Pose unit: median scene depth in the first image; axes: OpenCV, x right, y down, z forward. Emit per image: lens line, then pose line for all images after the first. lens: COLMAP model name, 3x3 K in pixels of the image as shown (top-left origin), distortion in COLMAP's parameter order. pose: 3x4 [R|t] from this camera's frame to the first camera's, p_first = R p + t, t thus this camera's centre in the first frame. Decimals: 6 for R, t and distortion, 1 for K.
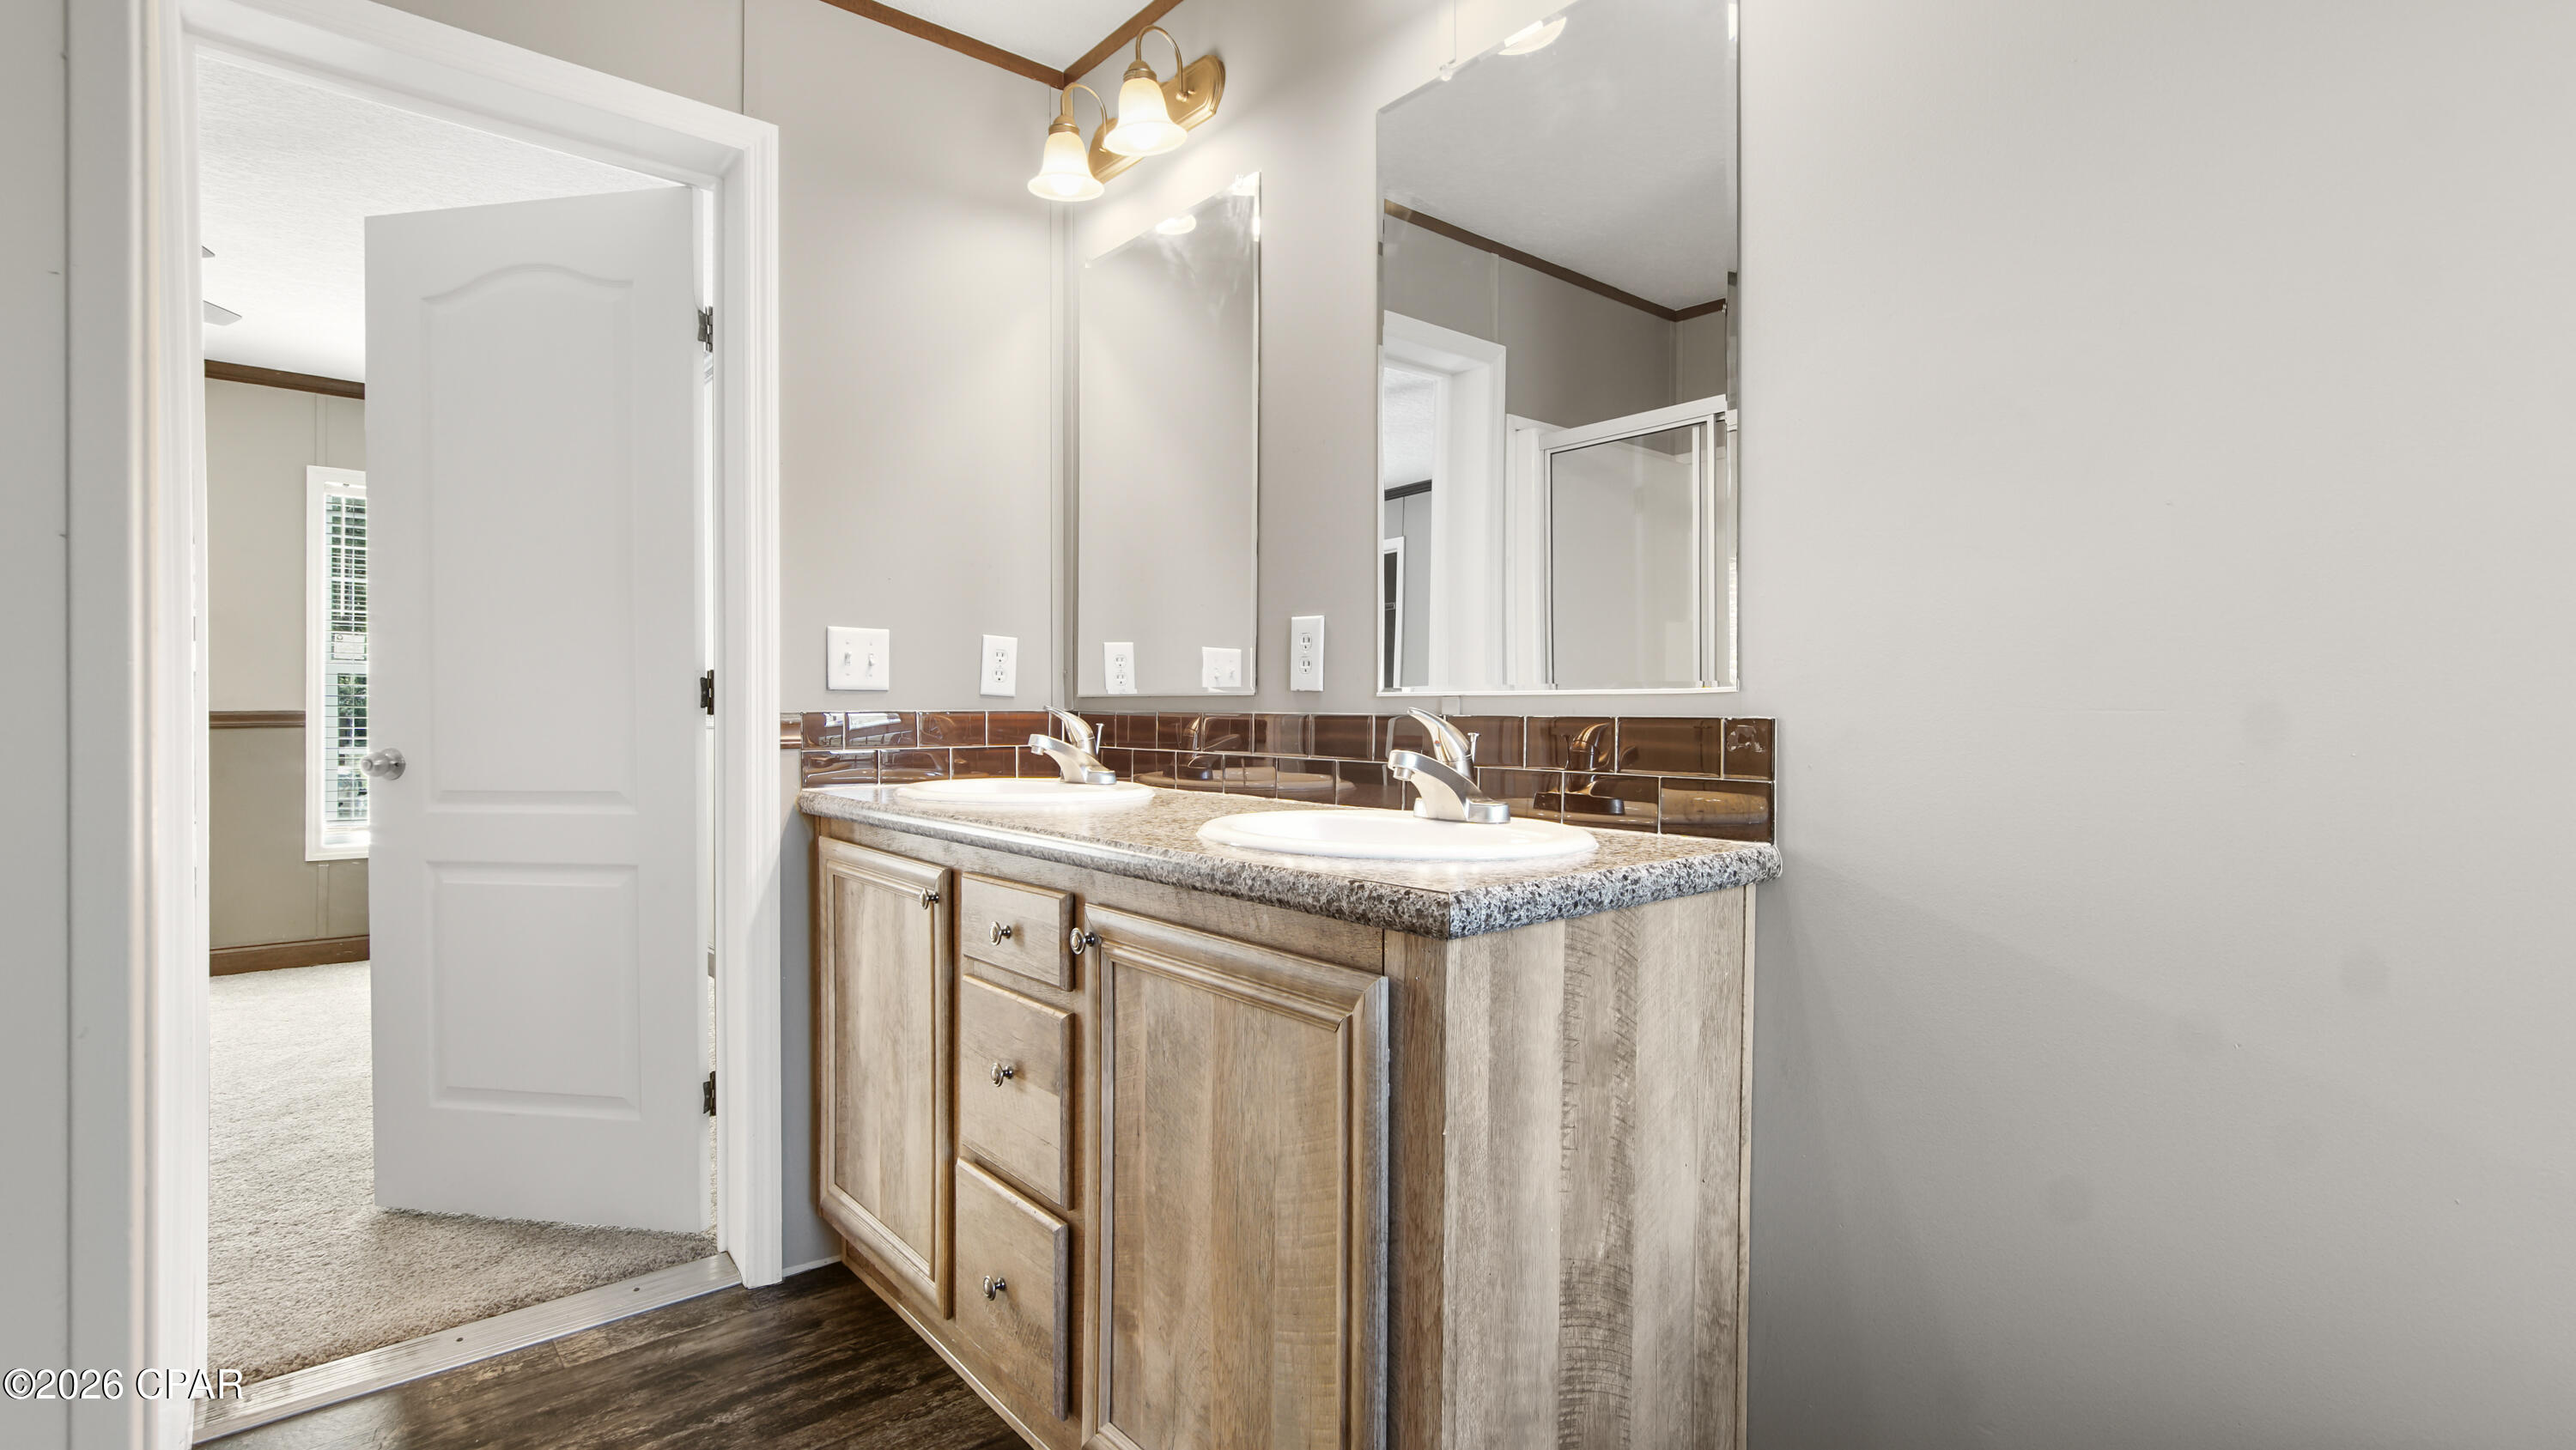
lens RADIAL K [[1185.3, 0, 1291.0], [0, 1185.3, 719.2], [0, 0, 1]] dist [0.000936, 0.000280]
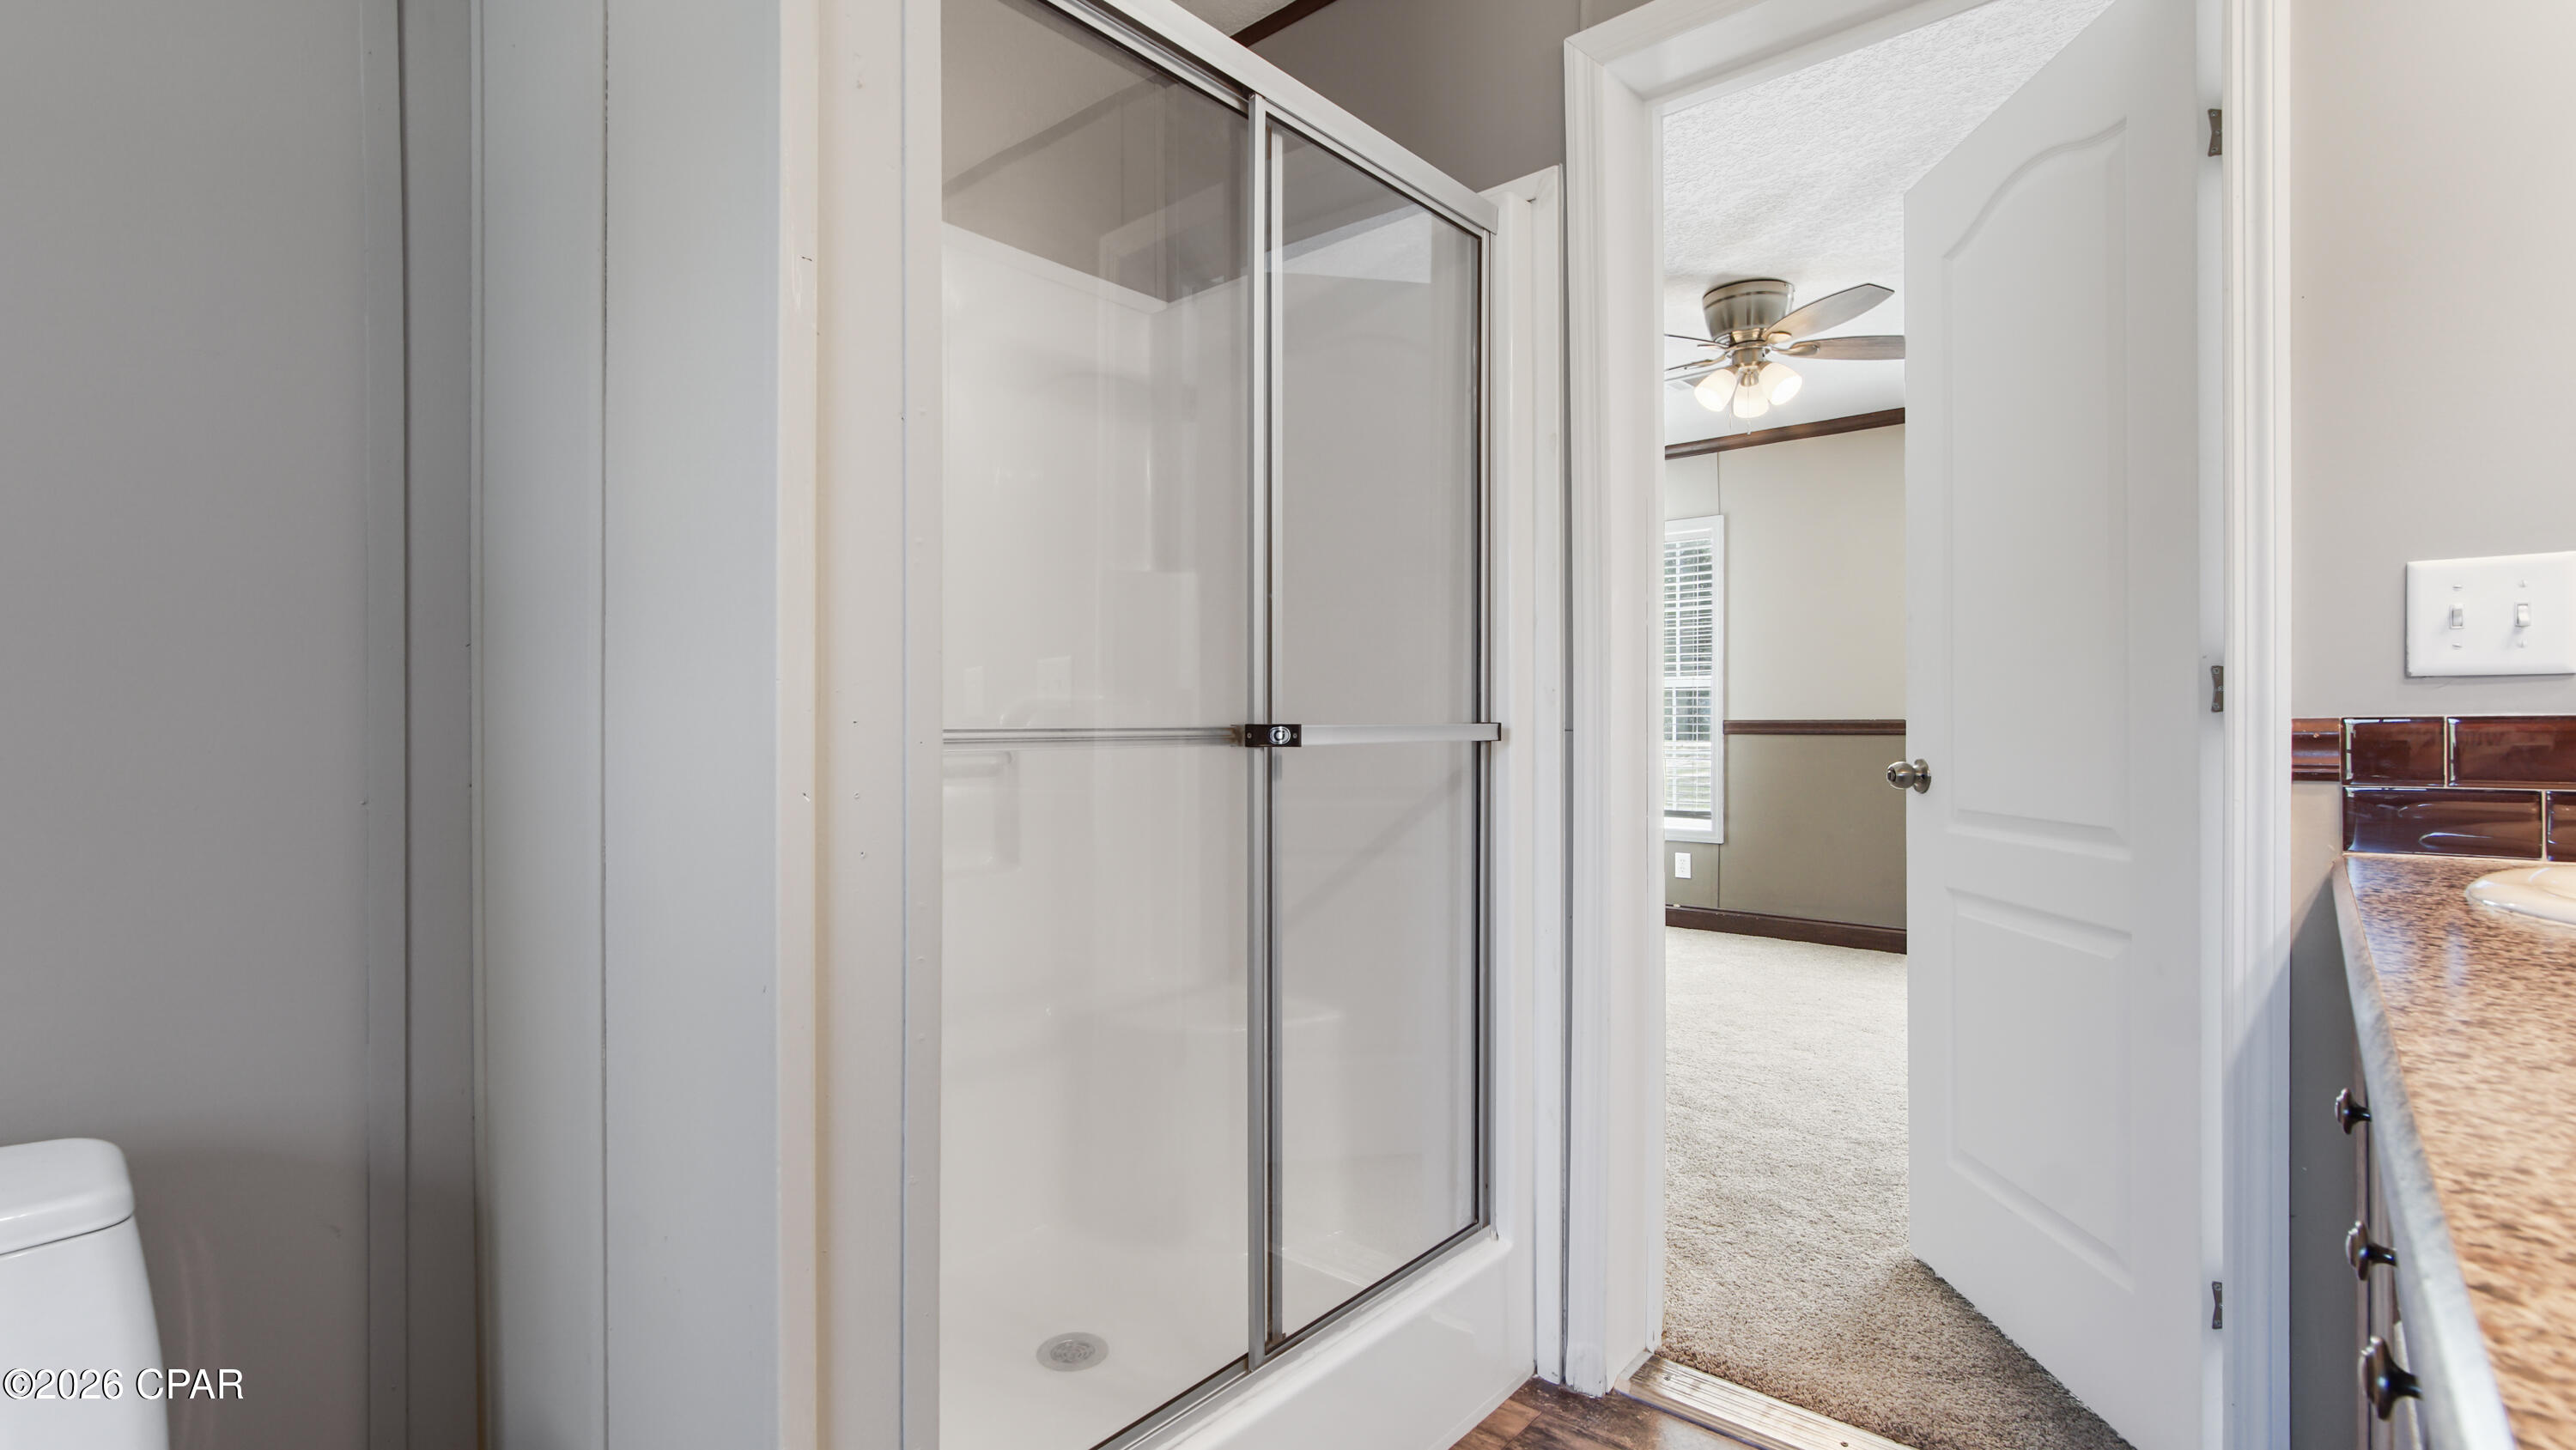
lens RADIAL K [[1185.3, 0, 1293.0], [0, 1185.3, 727.3], [0, 0, 1]] dist [0.000936, 0.000280]
pose [[0.161562, 0.004216, -0.986854, 0.074681], [-0.004358, 0.999984, 0.003558, -0.001026], [0.986853, 0.003726, 0.161578, 0.400771]]
